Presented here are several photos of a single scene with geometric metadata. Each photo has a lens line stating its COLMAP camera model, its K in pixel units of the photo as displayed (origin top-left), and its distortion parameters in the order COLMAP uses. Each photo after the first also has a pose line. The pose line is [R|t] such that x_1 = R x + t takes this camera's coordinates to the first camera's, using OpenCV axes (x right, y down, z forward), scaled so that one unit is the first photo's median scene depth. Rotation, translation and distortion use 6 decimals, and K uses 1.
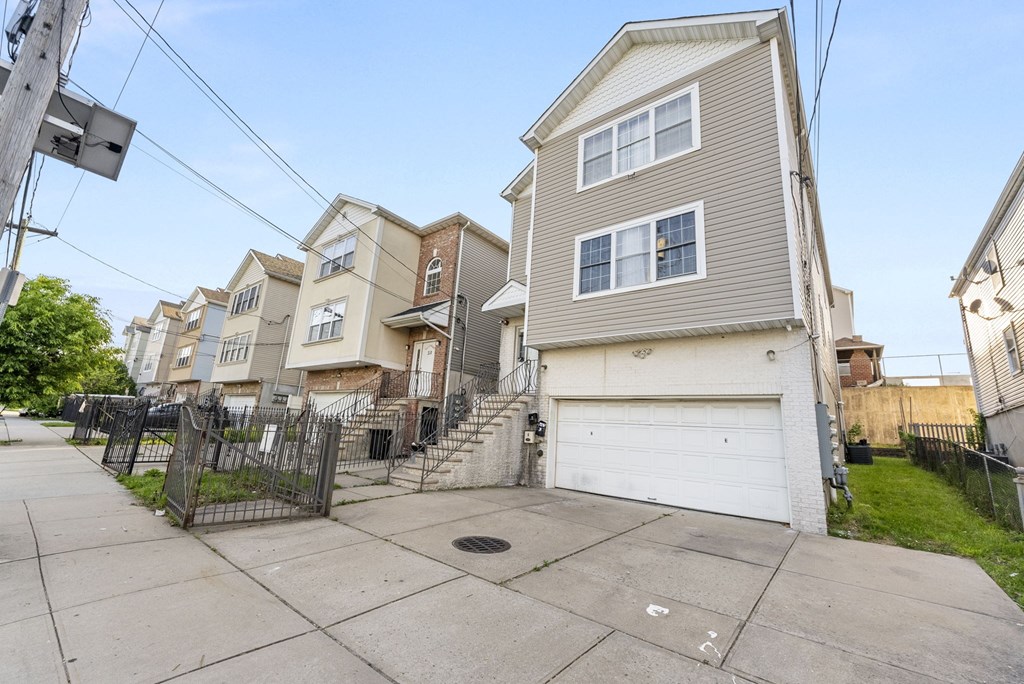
lens RADIAL K [[415.9, 0, 512.2], [0, 415.9, 337.0], [0, 0, 1]] dist [0.000996, -0.000051]
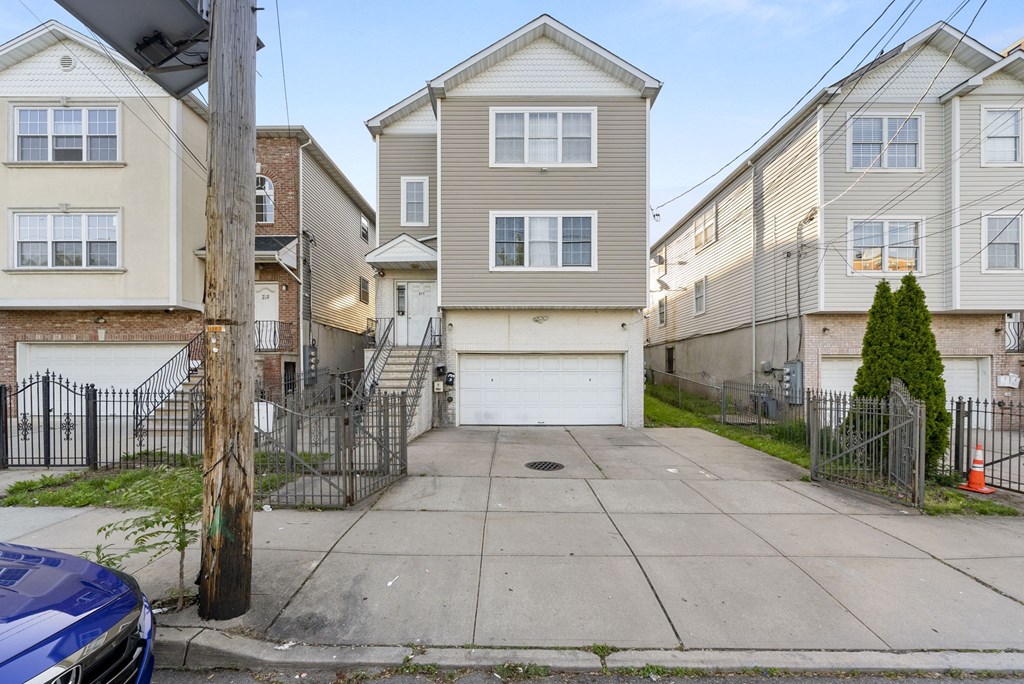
lens RADIAL K [[433.7, 0, 507.3], [0, 433.7, 371.5], [0, 0, 1]] dist [-0.001867, -0.000194]
pose [[0.777182, -0.065151, 0.625894, -0.578300], [-0.093384, 0.971672, 0.217101, -0.079900], [-0.622308, -0.227175, 0.749082, -0.002217]]
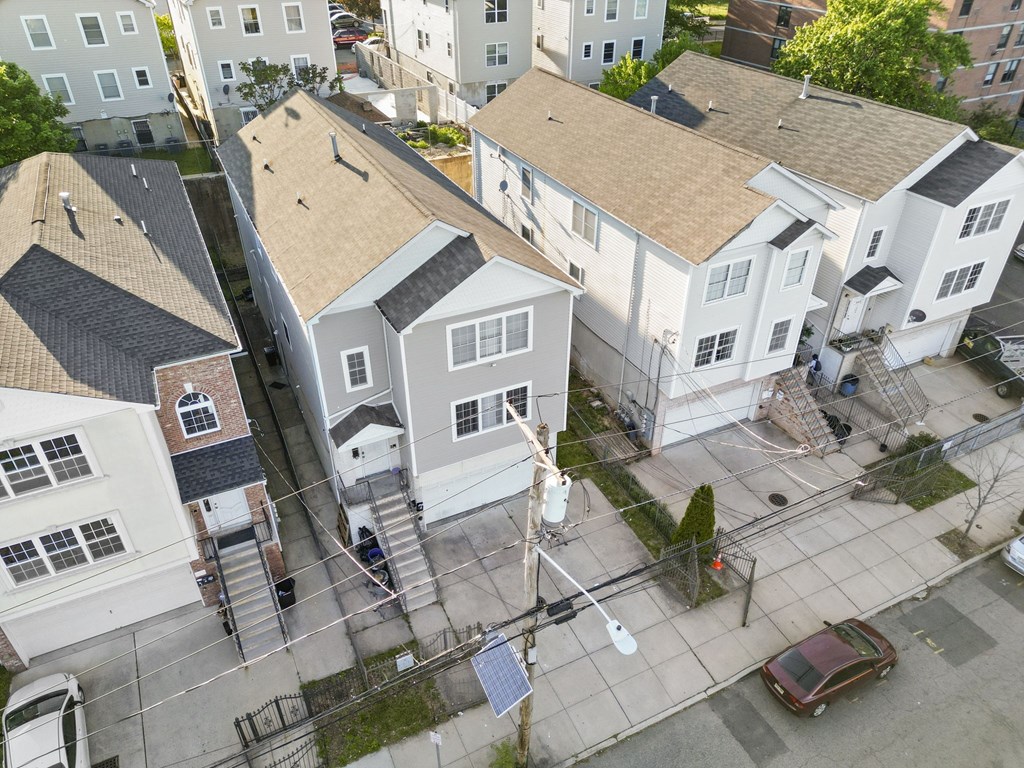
lens RADIAL K [[726.1, 0, 512.0], [0, 726.1, 384.0], [0, 0, 1]] dist [0.099457, -0.184732]
pose [[0.418706, -0.571507, 0.705737, -1.373219], [-0.180736, 0.709150, 0.681499, -1.911110], [-0.889955, -0.412900, 0.193633, 0.412998]]
